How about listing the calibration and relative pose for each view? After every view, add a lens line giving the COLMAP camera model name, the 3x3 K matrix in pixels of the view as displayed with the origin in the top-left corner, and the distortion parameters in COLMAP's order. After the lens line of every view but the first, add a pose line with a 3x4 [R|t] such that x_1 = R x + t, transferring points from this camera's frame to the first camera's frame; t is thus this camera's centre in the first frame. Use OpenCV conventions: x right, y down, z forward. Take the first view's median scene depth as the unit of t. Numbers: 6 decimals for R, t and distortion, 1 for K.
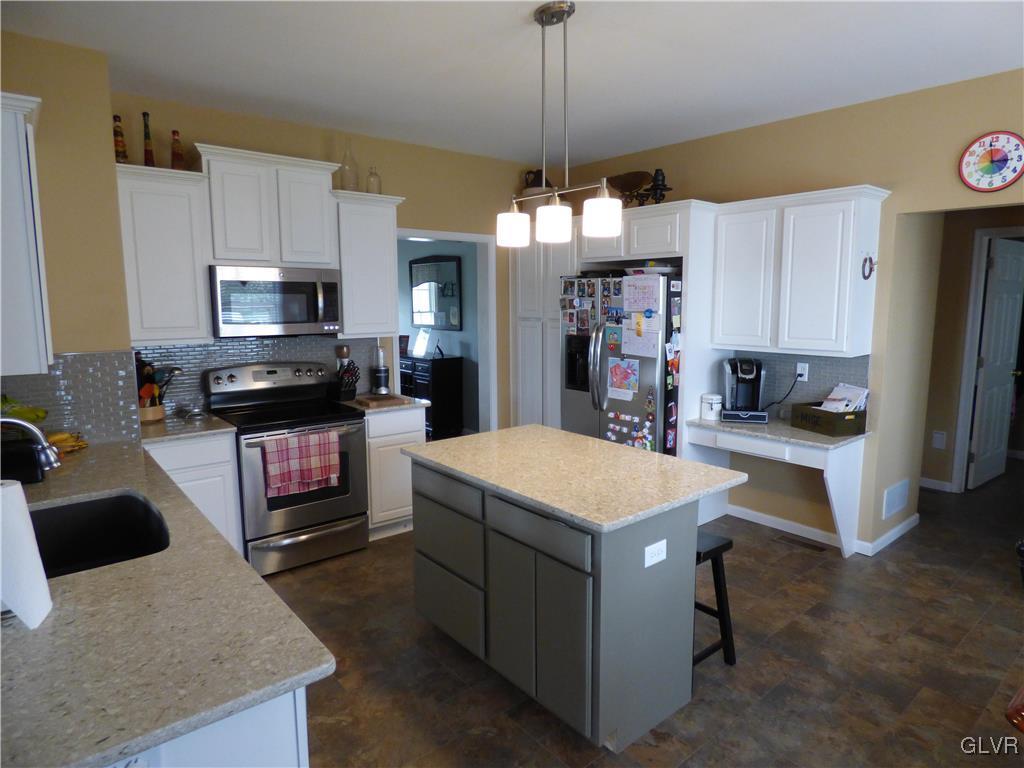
lens RADIAL K [[617.7, 0, 515.4], [0, 617.7, 384.1], [0, 0, 1]] dist [-0.006468, 0.000395]
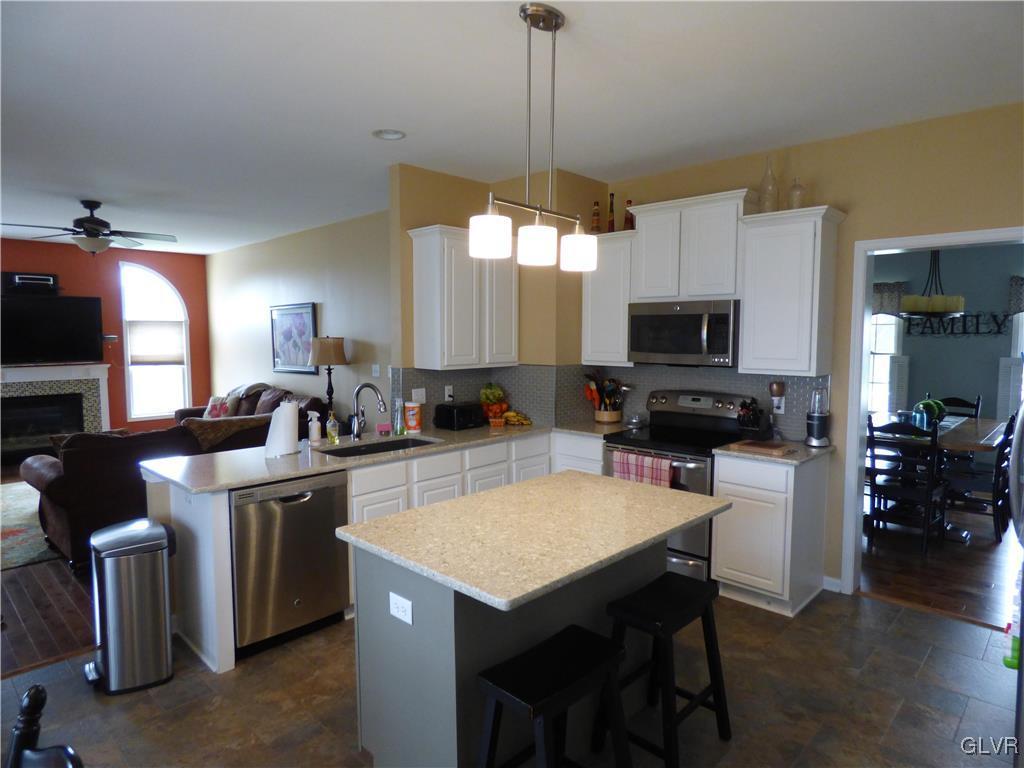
lens RADIAL K [[617.7, 0, 516.2], [0, 617.7, 379.9], [0, 0, 1]] dist [-0.006468, 0.000395]
pose [[0.114414, 0.075324, -0.990573, 0.649009], [-0.136749, 0.988823, 0.059396, -0.076877], [0.983976, 0.128664, 0.123436, 0.590067]]
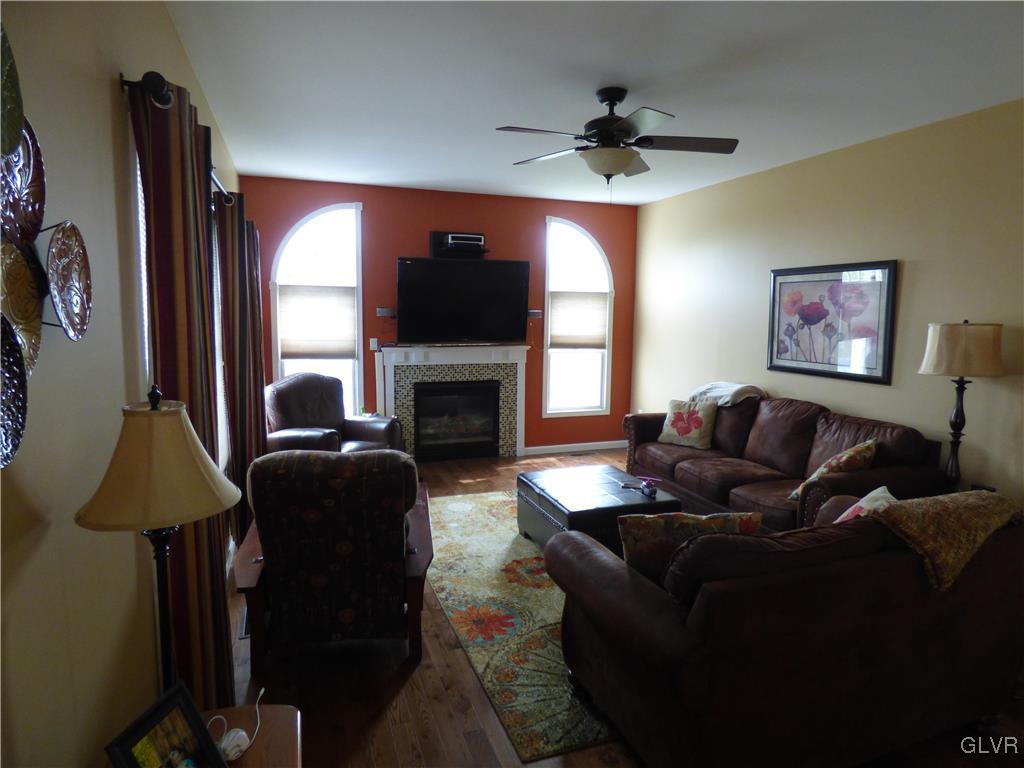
lens RADIAL K [[617.7, 0, 511.1], [0, 617.7, 382.2], [0, 0, 1]] dist [-0.006468, 0.000395]
pose [[-0.341604, 0.108882, -0.933515, 0.423122], [-0.144549, 0.975362, 0.166658, -0.047095], [0.928661, 0.191870, -0.317449, 0.375406]]
